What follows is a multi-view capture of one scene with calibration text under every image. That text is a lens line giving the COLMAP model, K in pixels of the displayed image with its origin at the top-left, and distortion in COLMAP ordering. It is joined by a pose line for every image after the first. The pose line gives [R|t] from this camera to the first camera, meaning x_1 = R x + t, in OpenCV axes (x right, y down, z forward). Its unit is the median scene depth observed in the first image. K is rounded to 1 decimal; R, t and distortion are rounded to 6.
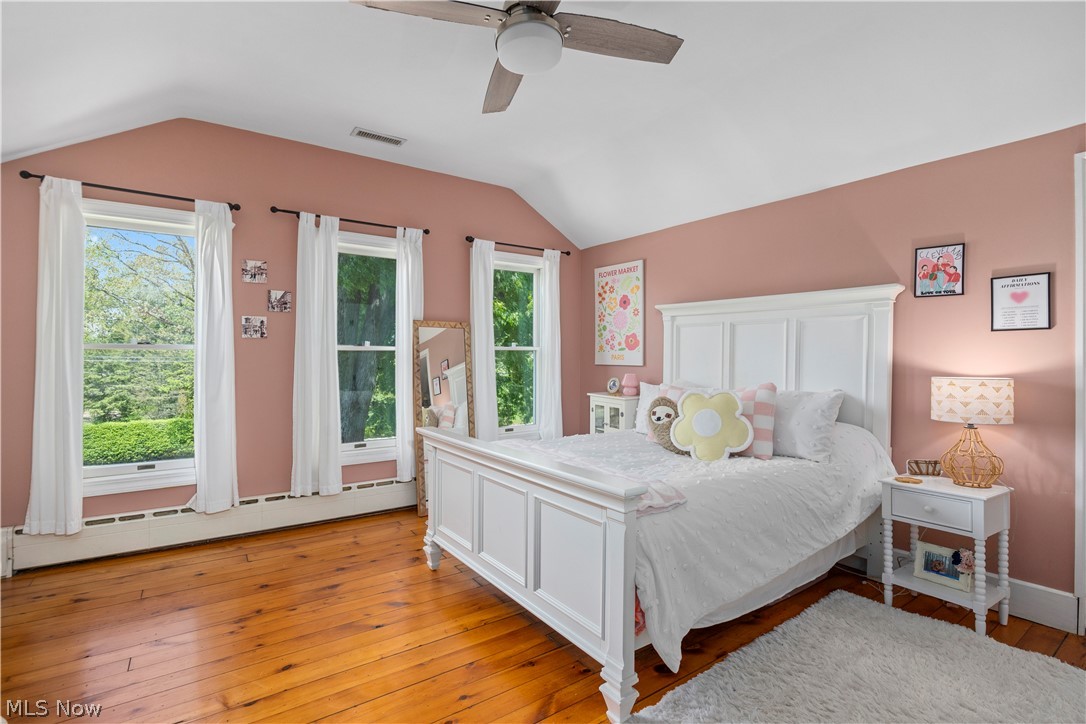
lens RADIAL K [[515.6, 0, 546.0], [0, 515.6, 357.2], [0, 0, 1]] dist [0.001159, 0.000093]
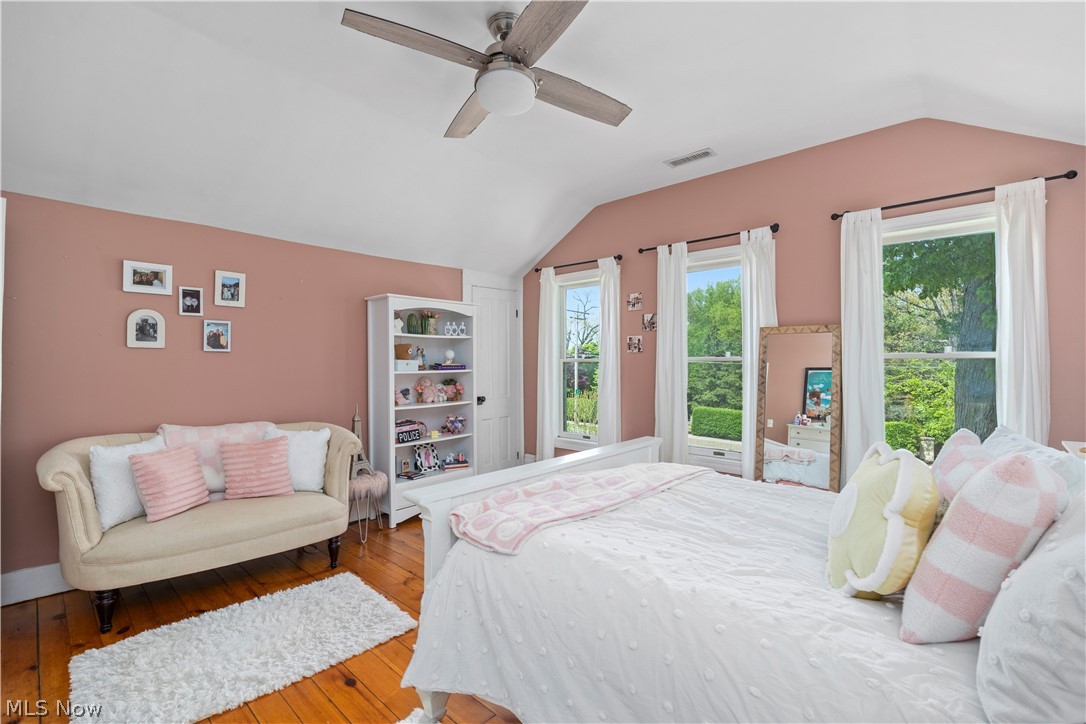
lens RADIAL K [[500.0, 0, 542.8], [0, 500.0, 355.7], [0, 0, 1]] dist [0.000718, -0.000088]
pose [[0.185868, -0.010484, -0.982519, 0.602522], [-0.000353, 0.999942, -0.010737, -0.014798], [0.982575, 0.002342, 0.185854, 0.511195]]
